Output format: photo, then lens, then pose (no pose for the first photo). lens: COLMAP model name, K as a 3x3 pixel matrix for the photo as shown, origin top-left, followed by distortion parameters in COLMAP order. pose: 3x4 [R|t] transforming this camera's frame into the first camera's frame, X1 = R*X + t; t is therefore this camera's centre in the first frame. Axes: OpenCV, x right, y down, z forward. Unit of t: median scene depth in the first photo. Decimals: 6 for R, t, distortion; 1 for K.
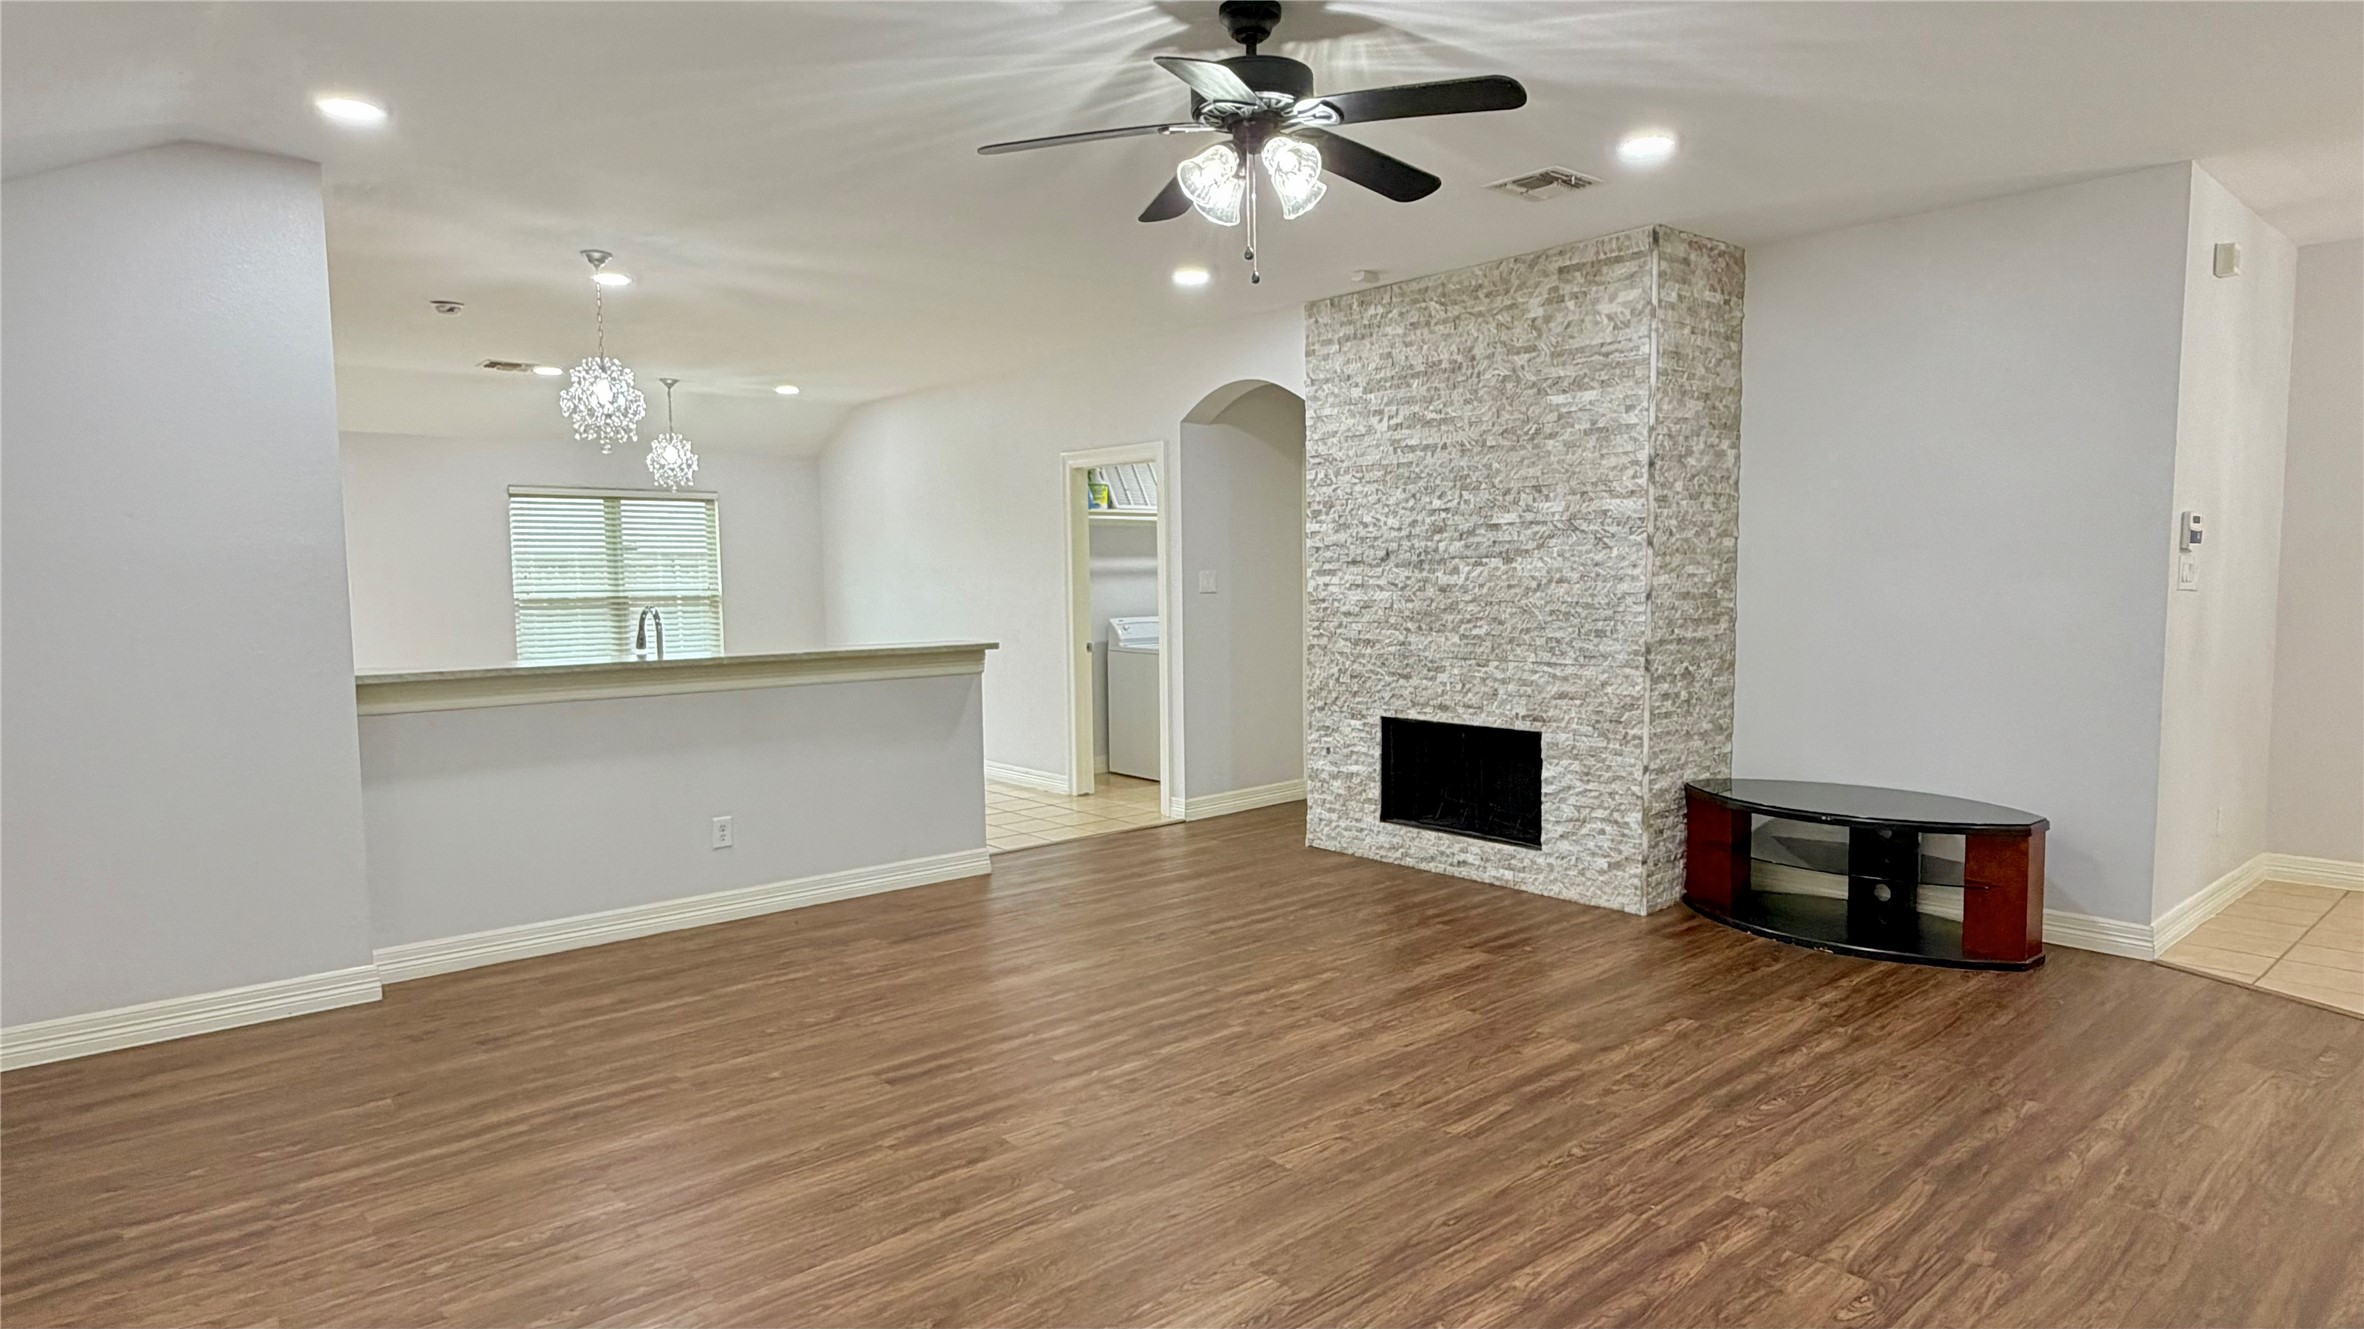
lens RADIAL K [[1295.3, 0, 1159.3], [0, 1295.3, 667.8], [0, 0, 1]] dist [0.003392, -0.000096]
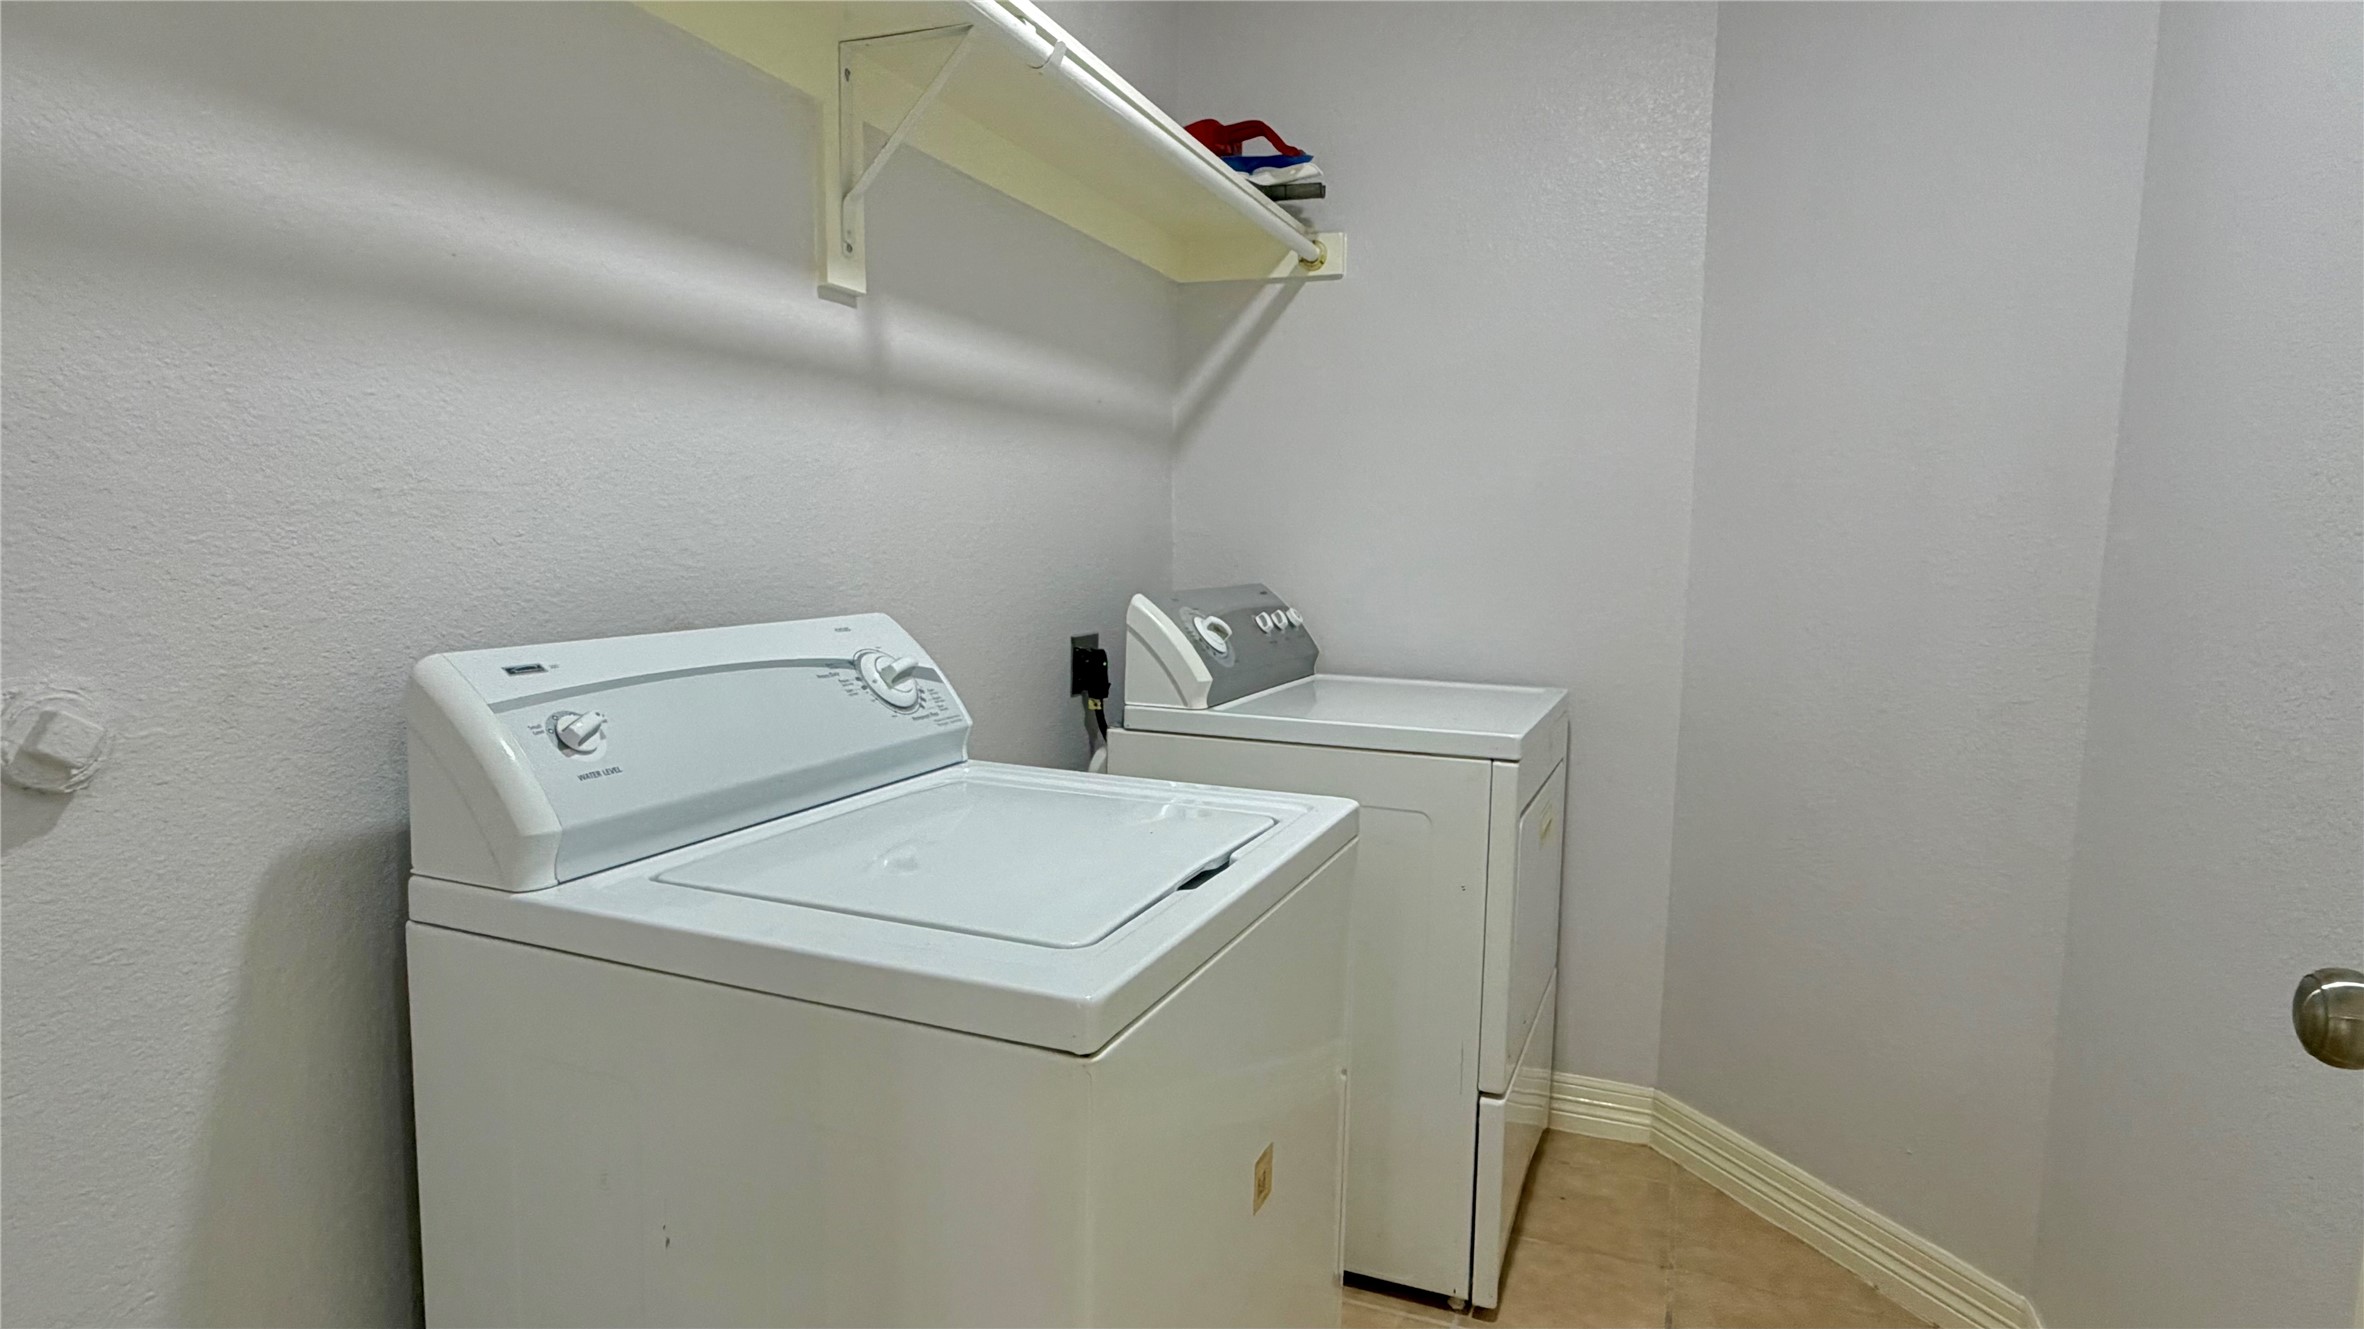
lens RADIAL K [[1295.3, 0, 1180.3], [0, 1295.3, 664.7], [0, 0, 1]] dist [0.003392, -0.000096]
pose [[0.881768, -0.025633, 0.470987, -0.032618], [0.009591, 0.999290, 0.036428, -0.040656], [-0.471586, -0.027604, 0.881388, 0.859905]]
